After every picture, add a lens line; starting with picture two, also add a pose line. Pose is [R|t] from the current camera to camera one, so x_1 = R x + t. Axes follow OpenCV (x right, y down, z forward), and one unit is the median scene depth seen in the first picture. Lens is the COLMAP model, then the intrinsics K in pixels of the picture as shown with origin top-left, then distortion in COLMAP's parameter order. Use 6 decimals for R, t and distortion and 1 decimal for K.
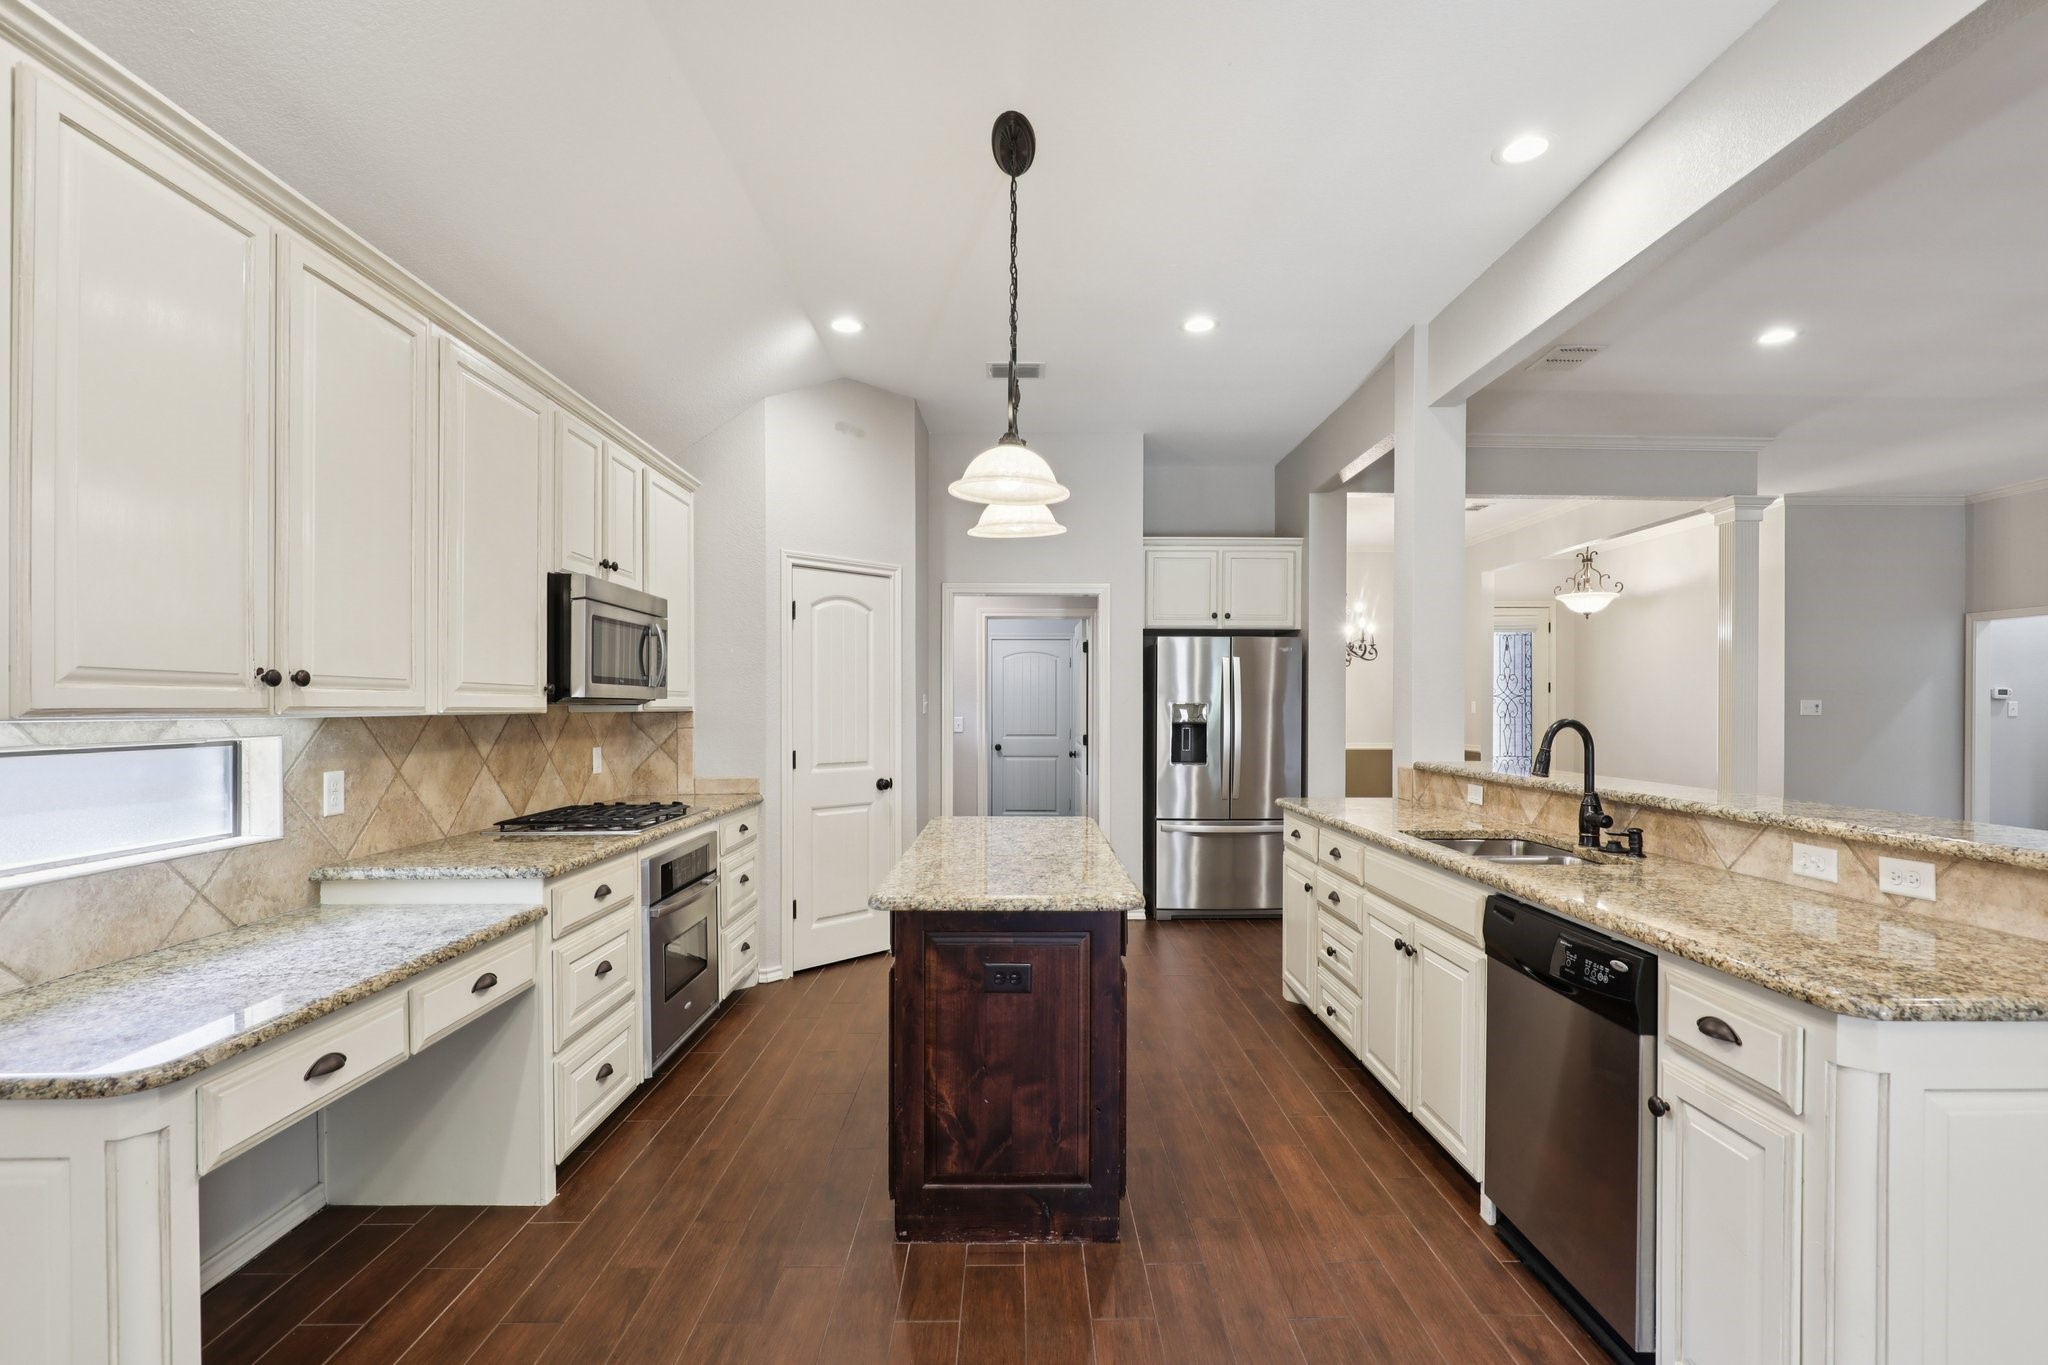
lens RADIAL K [[933.9, 0, 1027.9], [0, 933.9, 709.8], [0, 0, 1]] dist [-0.007378, 0.001529]
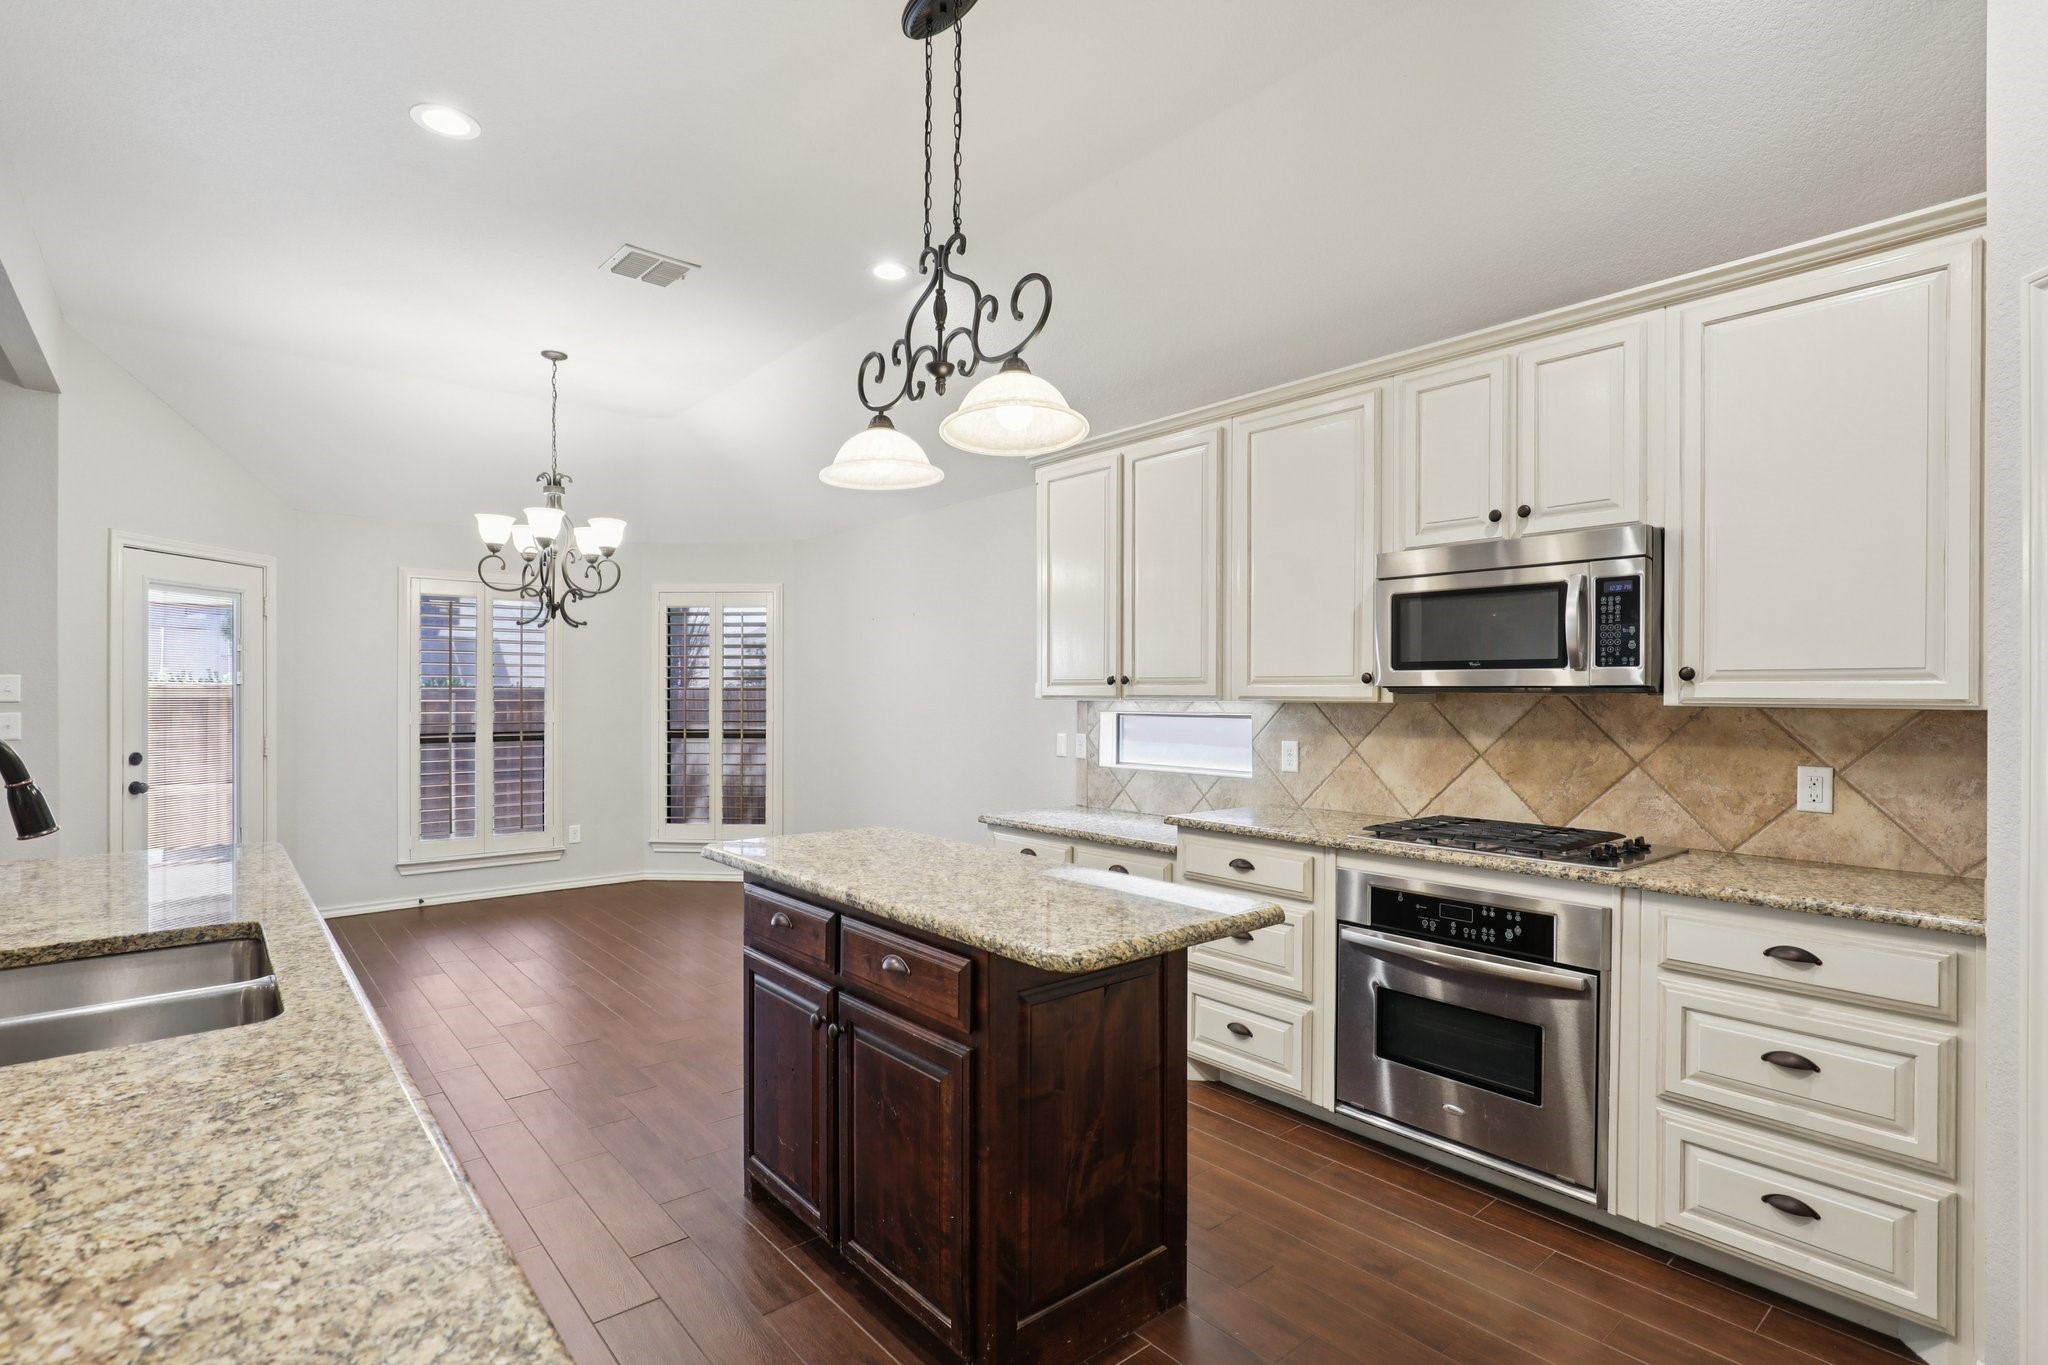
lens RADIAL K [[984.1, 0, 1025.9], [0, 984.1, 694.2], [0, 0, 1]] dist [-0.002603, 0.001491]
pose [[-0.767028, -0.001414, -0.641612, 0.425161], [-0.005056, 0.999980, 0.003839, -0.007634], [0.641594, 0.006189, -0.767020, 1.526560]]
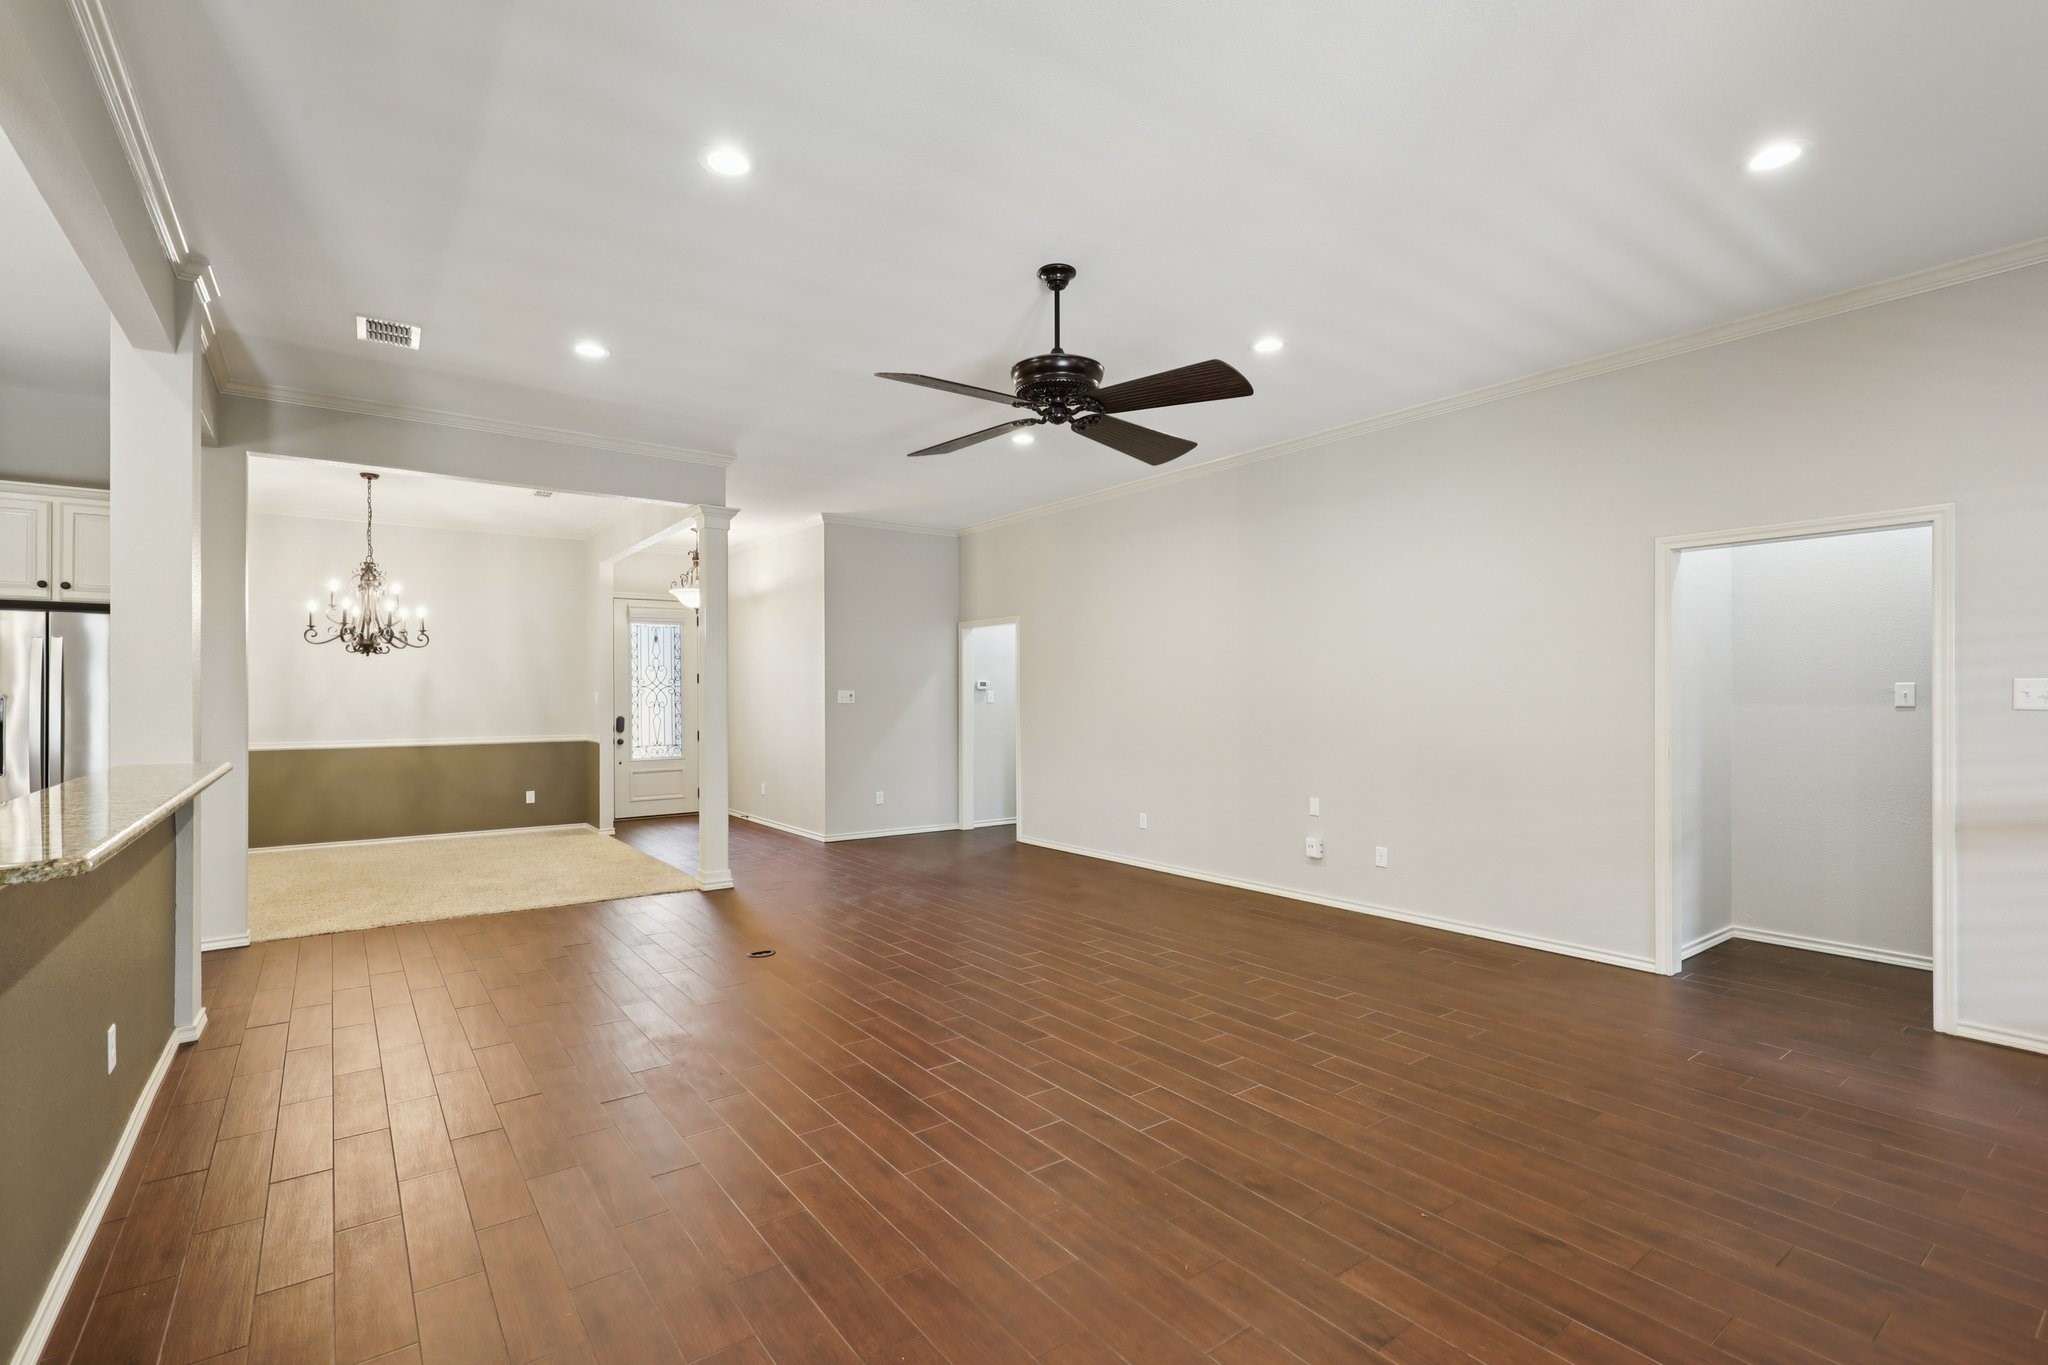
lens RADIAL K [[933.9, 0, 1016.2], [0, 933.9, 693.7], [0, 0, 1]] dist [-0.007378, 0.001529]
pose [[0.812719, -0.003589, 0.582645, 0.784207], [0.007003, 0.999969, -0.003608, -0.001147], [-0.582614, 0.007012, 0.812719, -0.198837]]
